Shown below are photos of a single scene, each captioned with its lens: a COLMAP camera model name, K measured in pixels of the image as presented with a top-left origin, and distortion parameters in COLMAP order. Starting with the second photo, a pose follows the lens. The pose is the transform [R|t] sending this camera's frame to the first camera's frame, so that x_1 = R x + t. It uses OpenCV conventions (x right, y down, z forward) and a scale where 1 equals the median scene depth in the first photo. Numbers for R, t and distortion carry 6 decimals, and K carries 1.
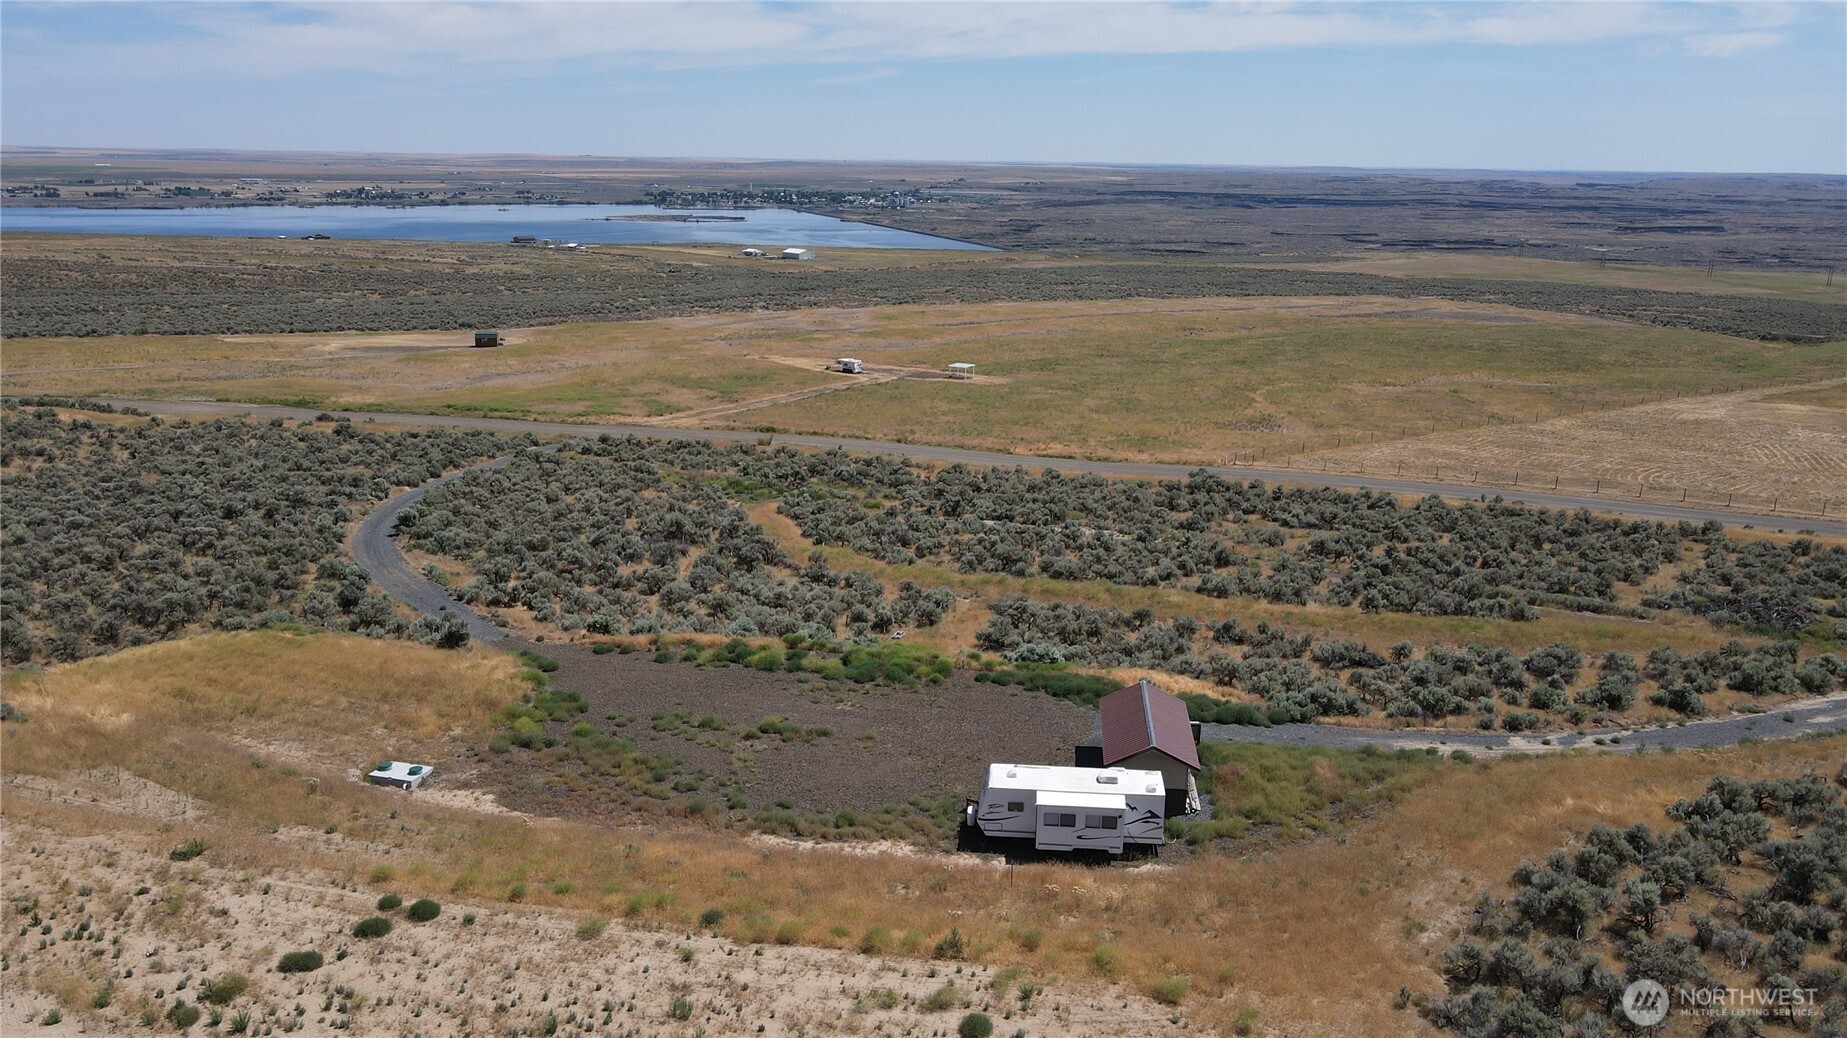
lens RADIAL K [[1359.5, 0, 920.0], [0, 1359.5, 522.0], [0, 0, 1]] dist [0.002490, 0.023141]
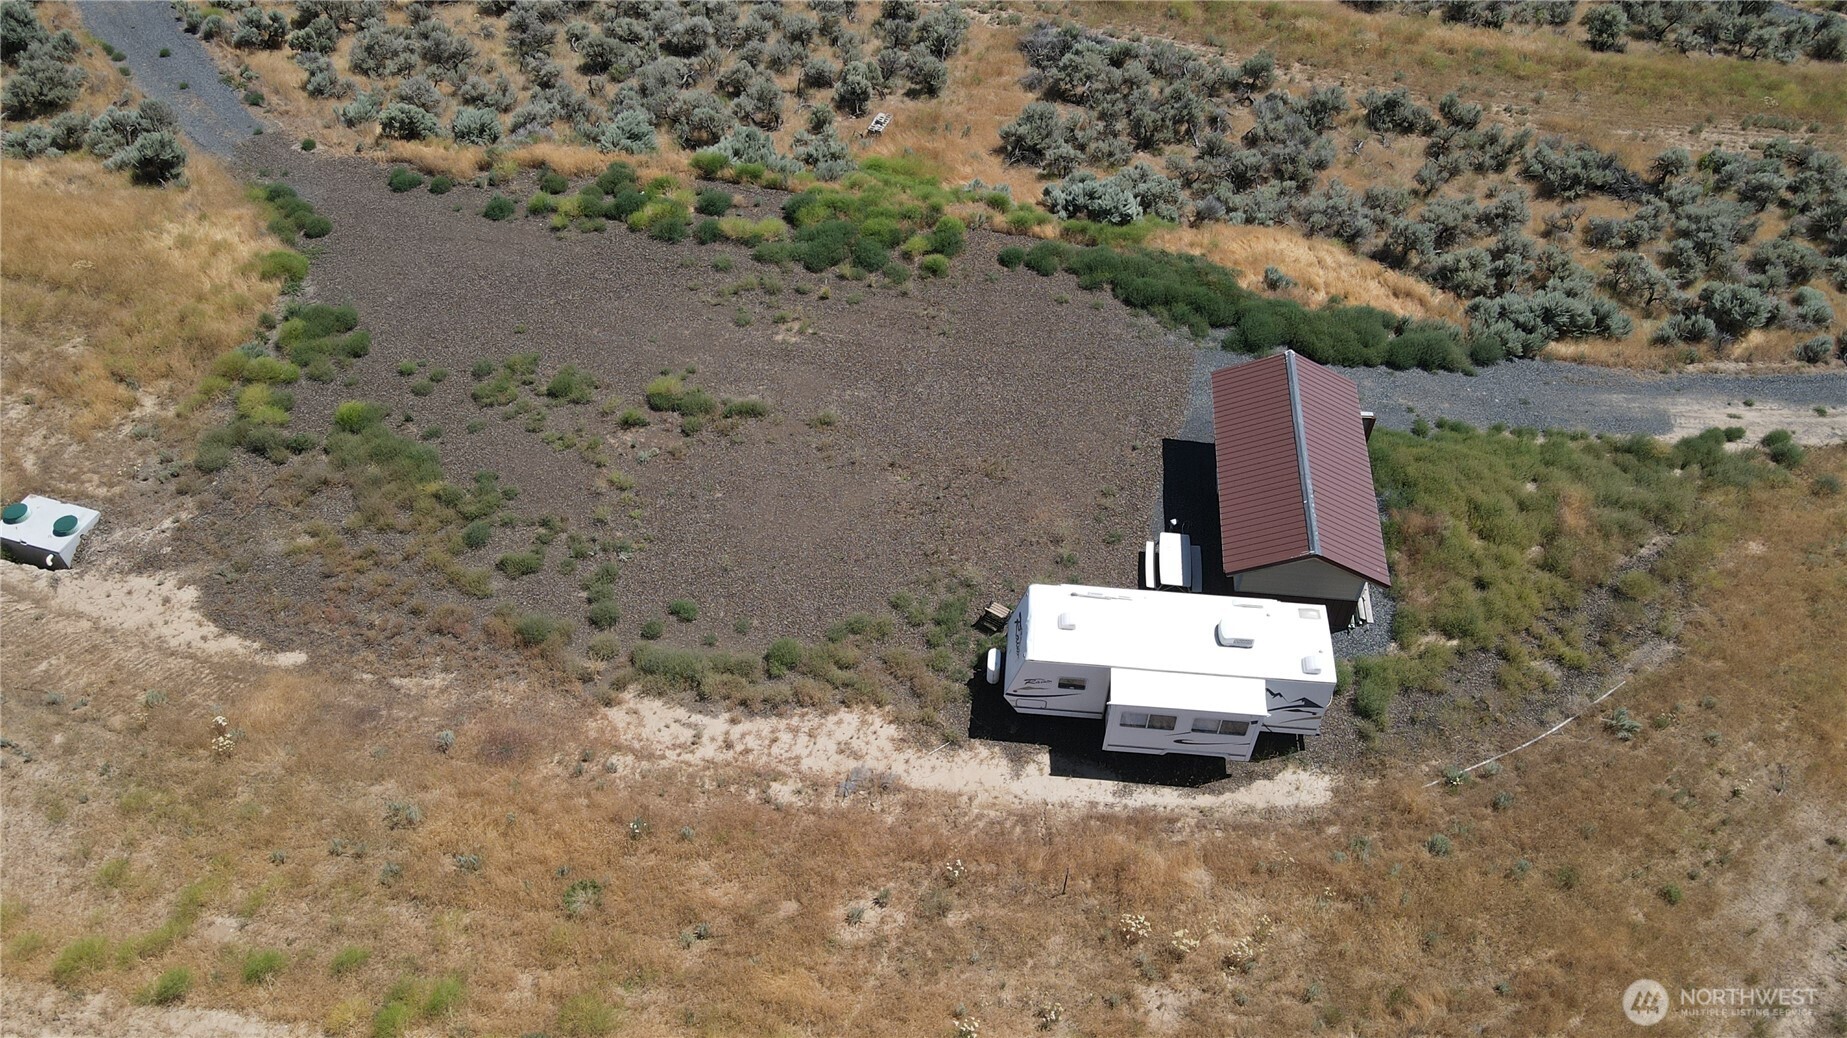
lens RADIAL K [[1359.5, 0, 922.4], [0, 1359.5, 515.7], [0, 0, 1]] dist [0.002490, 0.023141]
pose [[0.999996, 0.001451, 0.002465, 0.001301], [-0.002550, 0.842256, 0.539072, -0.039978], [-0.001294, -0.539076, 0.842256, 0.135470]]
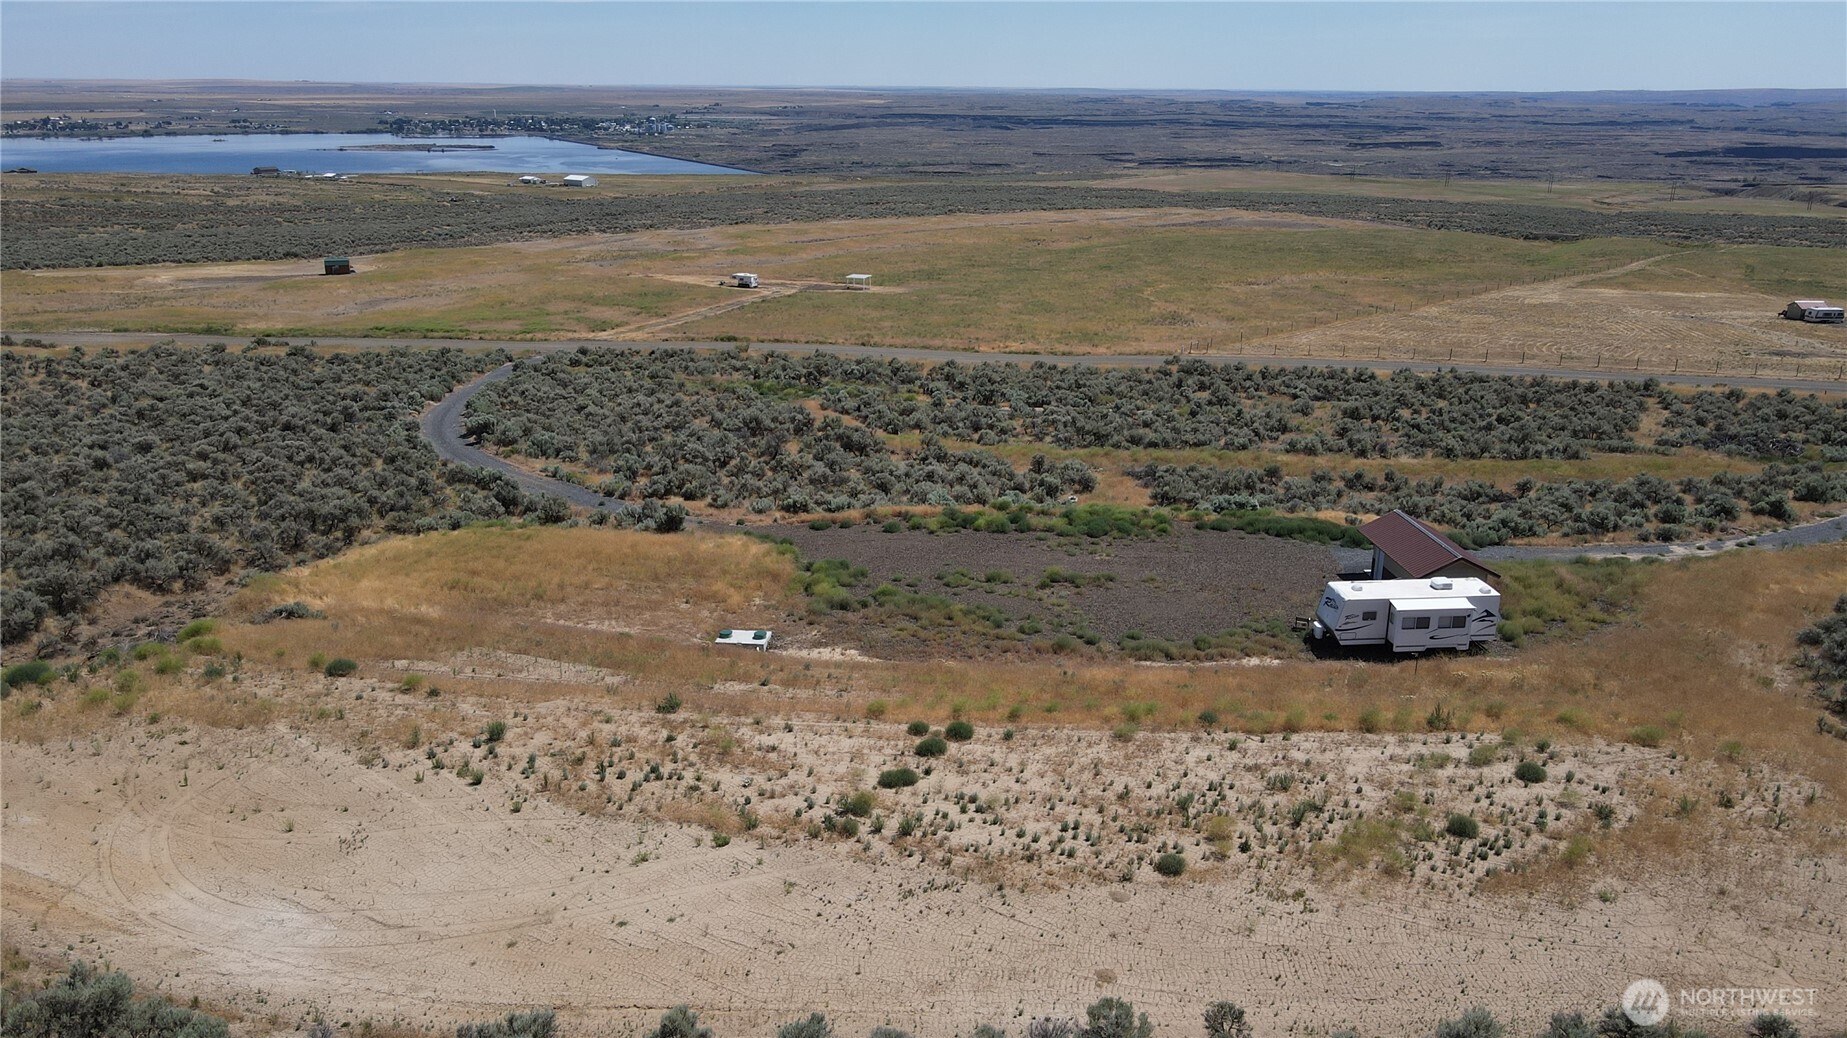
lens RADIAL K [[1359.5, 0, 921.5], [0, 1359.5, 519.5], [0, 0, 1]] dist [0.002490, 0.023141]
pose [[0.984503, -0.060146, 0.164734, -0.113261], [0.051852, 0.997183, 0.054197, 0.013225], [-0.167530, -0.044815, 0.984848, -0.003743]]
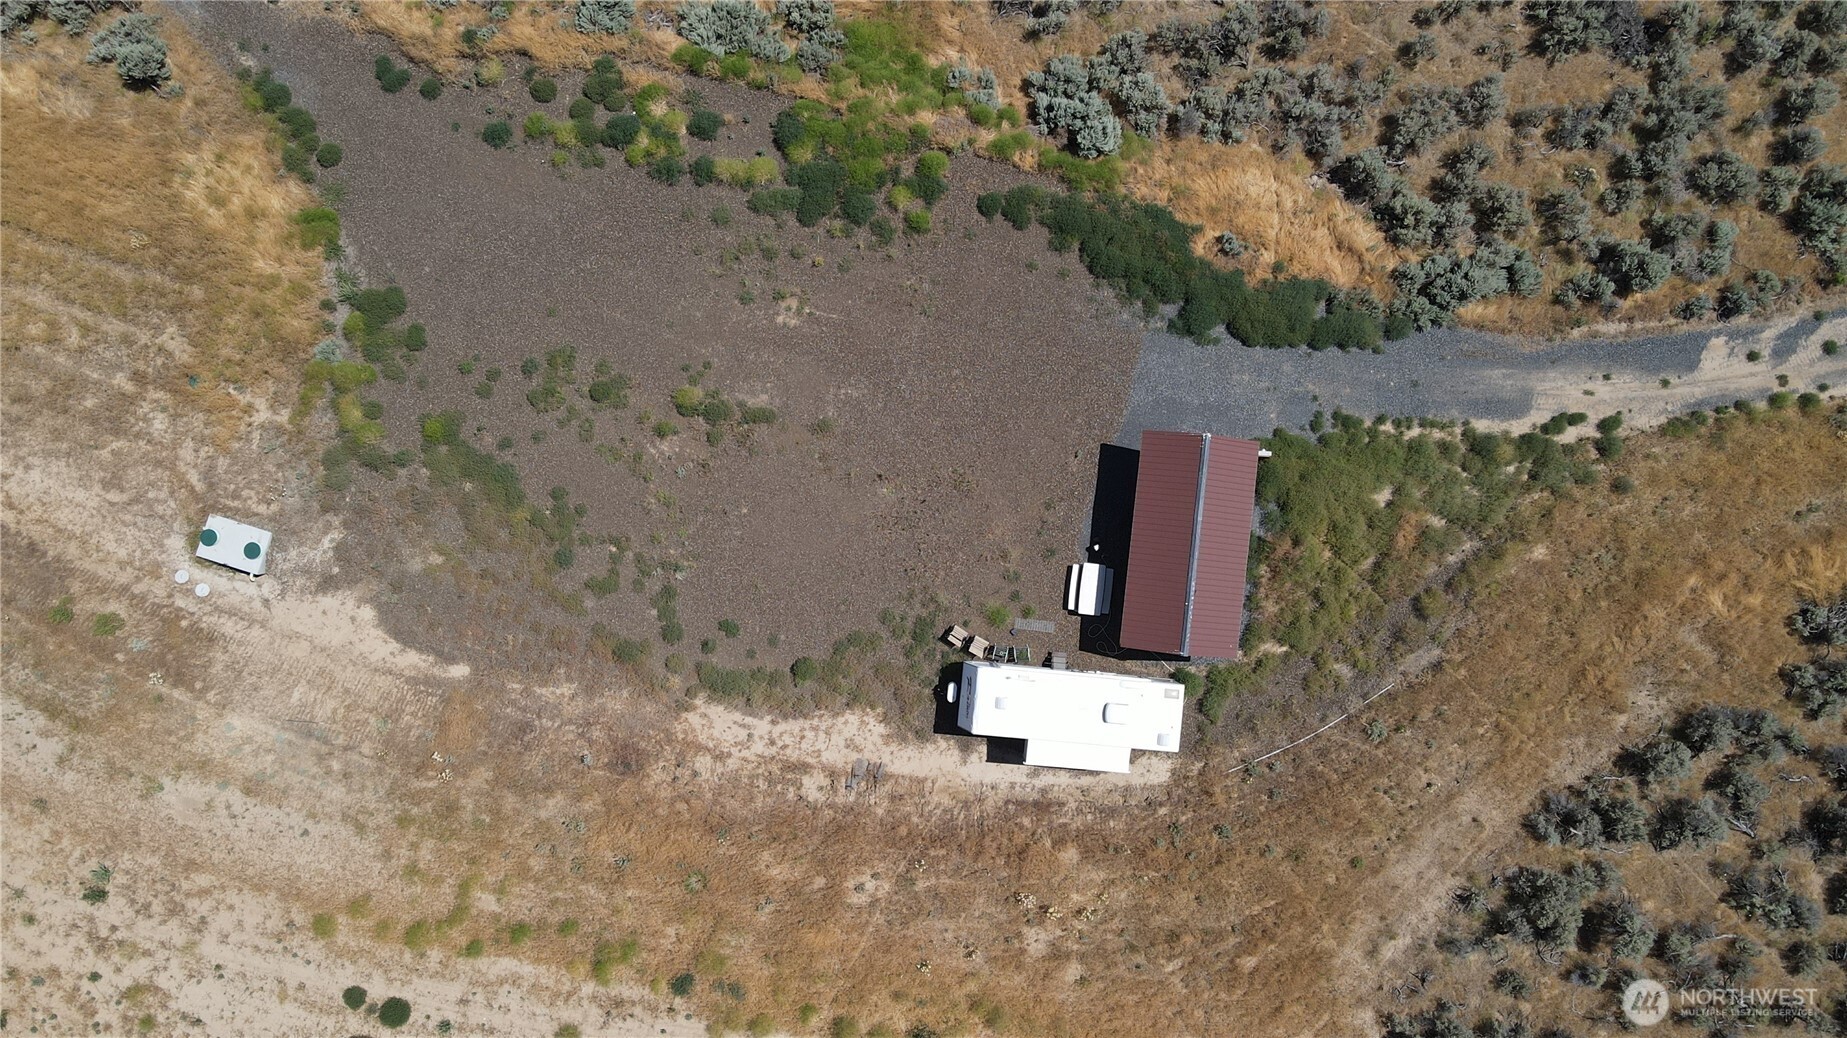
lens RADIAL K [[1359.5, 0, 920.9], [0, 1359.5, 530.6], [0, 0, 1]] dist [0.002490, 0.023141]
pose [[0.999963, 0.007760, 0.003640, 0.003676], [-0.005572, 0.265872, 0.963992, -0.159493], [0.006513, -0.963977, 0.265905, 0.219772]]
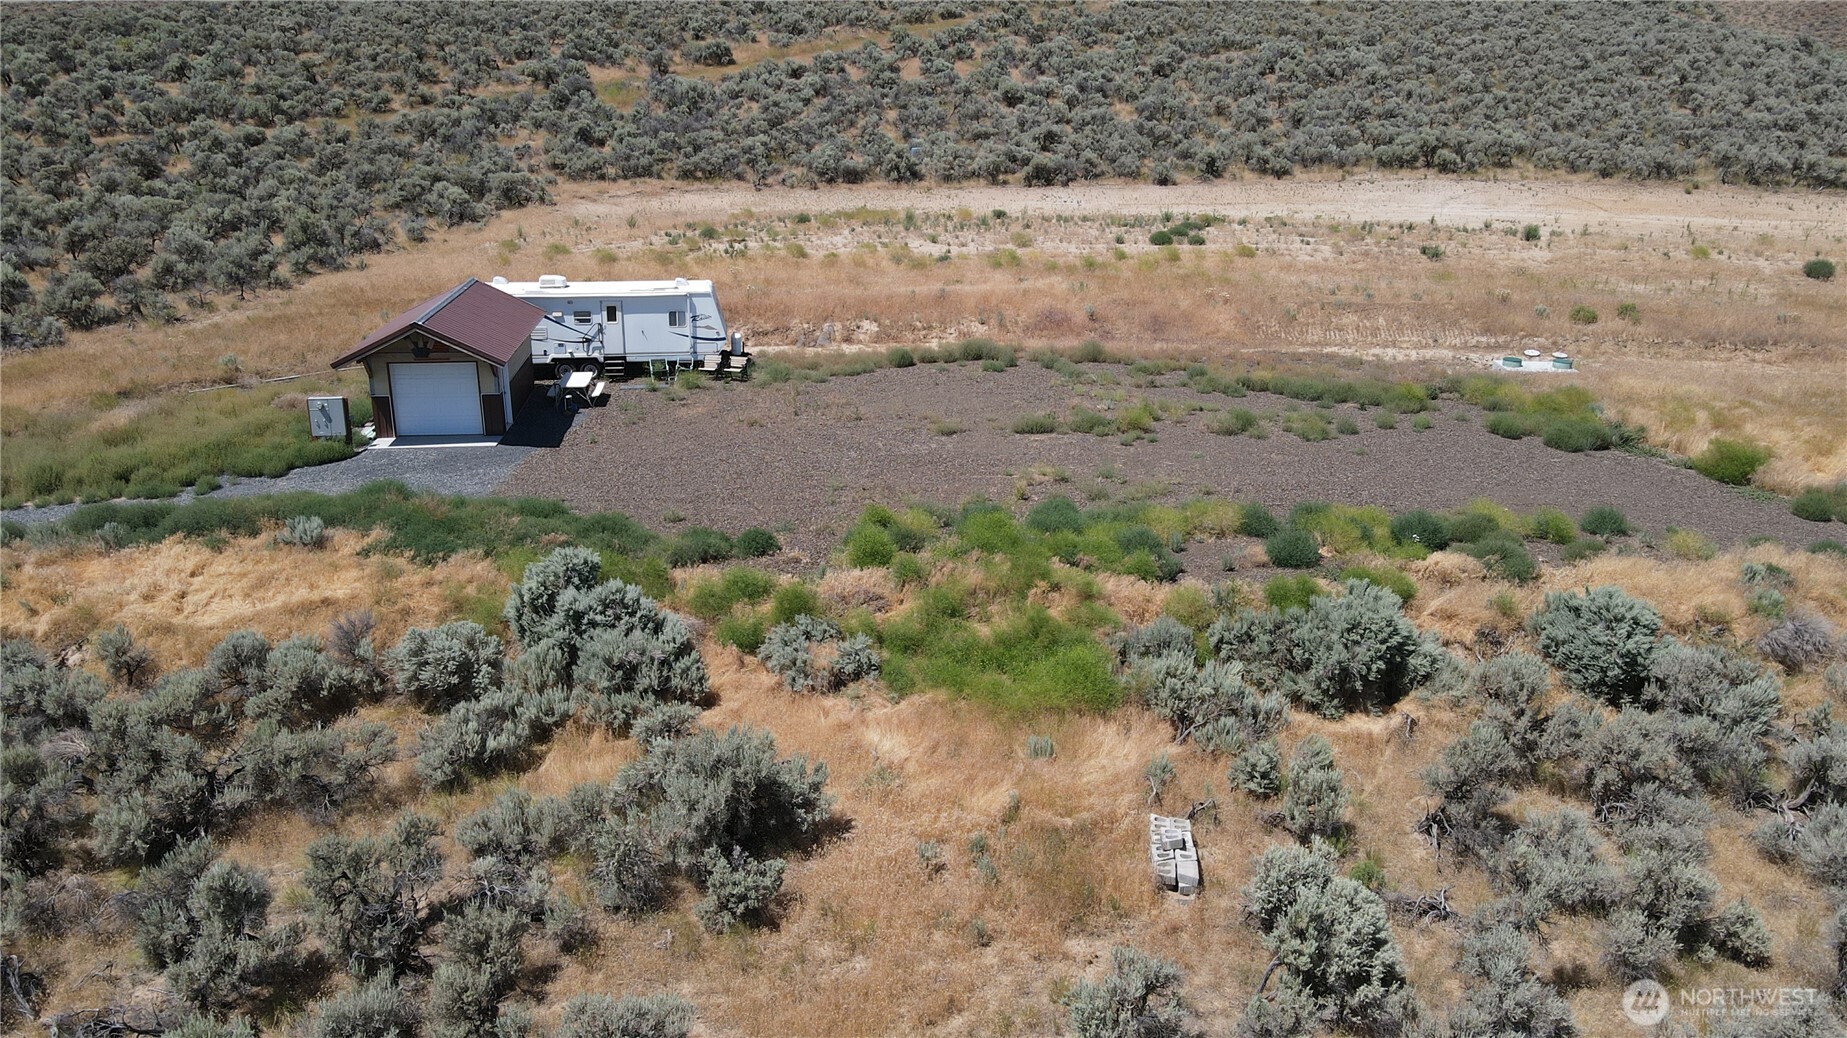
lens RADIAL K [[1359.5, 0, 921.5], [0, 1359.5, 508.6], [0, 0, 1]] dist [0.002490, 0.023141]
pose [[-0.974900, 0.048127, -0.217378, 0.027012], [-0.076988, 0.843254, 0.531973, -0.031153], [0.208907, 0.535356, -0.818383, 0.429867]]
